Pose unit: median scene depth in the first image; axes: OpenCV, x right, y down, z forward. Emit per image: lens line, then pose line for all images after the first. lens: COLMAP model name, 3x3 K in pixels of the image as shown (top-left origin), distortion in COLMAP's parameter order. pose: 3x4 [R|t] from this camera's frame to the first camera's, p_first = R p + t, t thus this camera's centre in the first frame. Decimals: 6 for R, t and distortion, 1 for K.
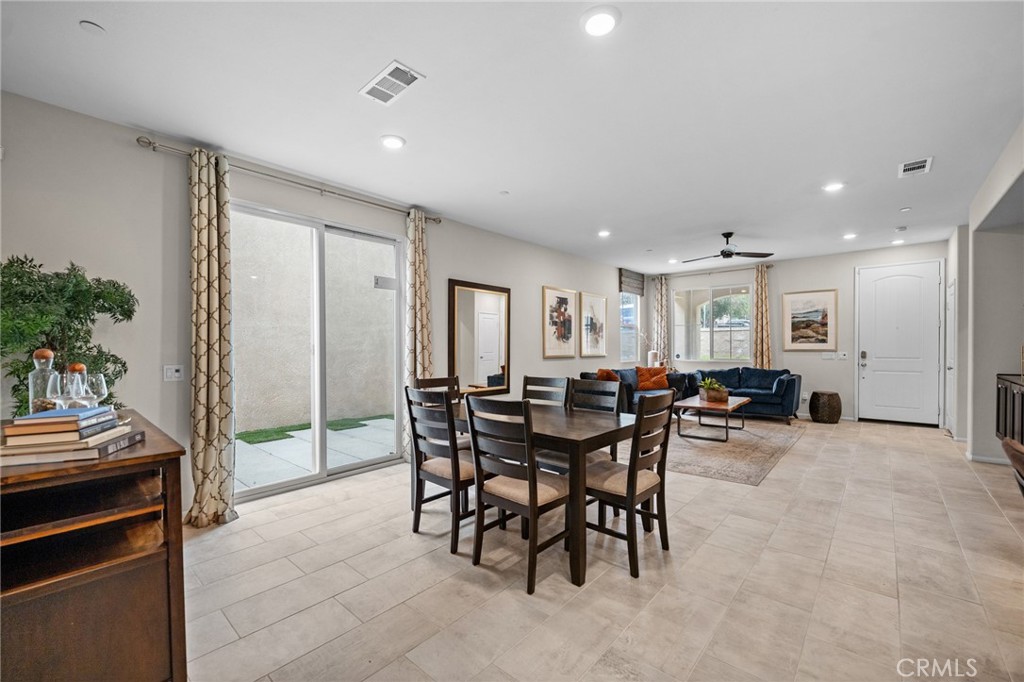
lens RADIAL K [[419.2, 0, 510.8], [0, 419.2, 350.7], [0, 0, 1]] dist [0.003144, 0.000726]
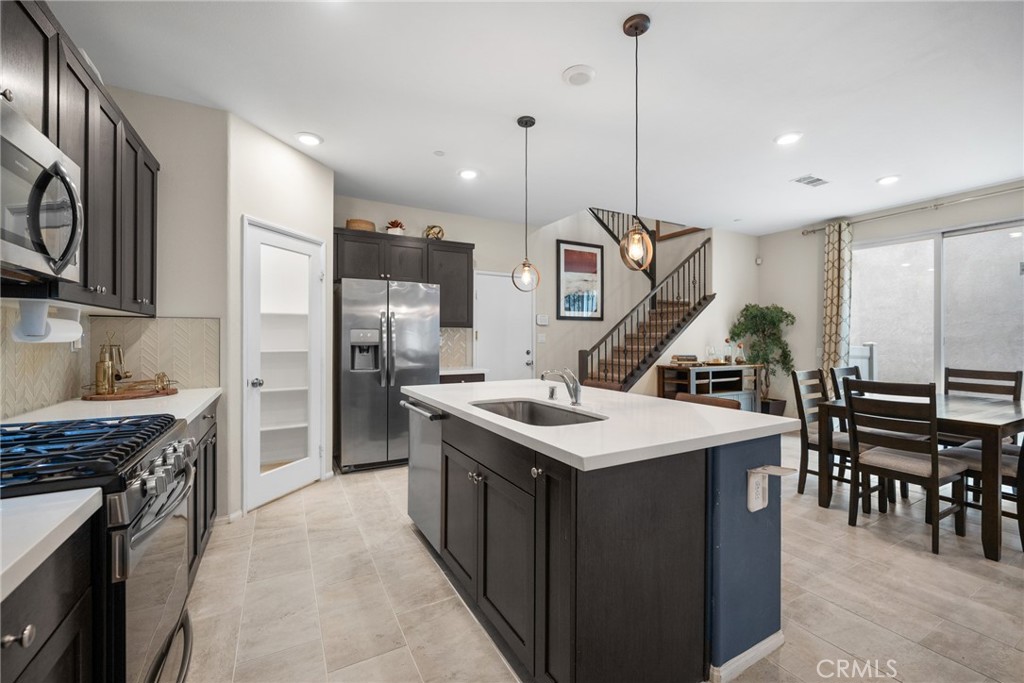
lens RADIAL K [[419.2, 0, 513.0], [0, 419.2, 339.3], [0, 0, 1]] dist [0.003144, 0.000726]
pose [[-0.322098, 0.006938, -0.946681, 0.595068], [-0.010058, 0.999892, 0.010750, -0.004561], [0.946653, 0.012984, -0.321994, 0.151268]]
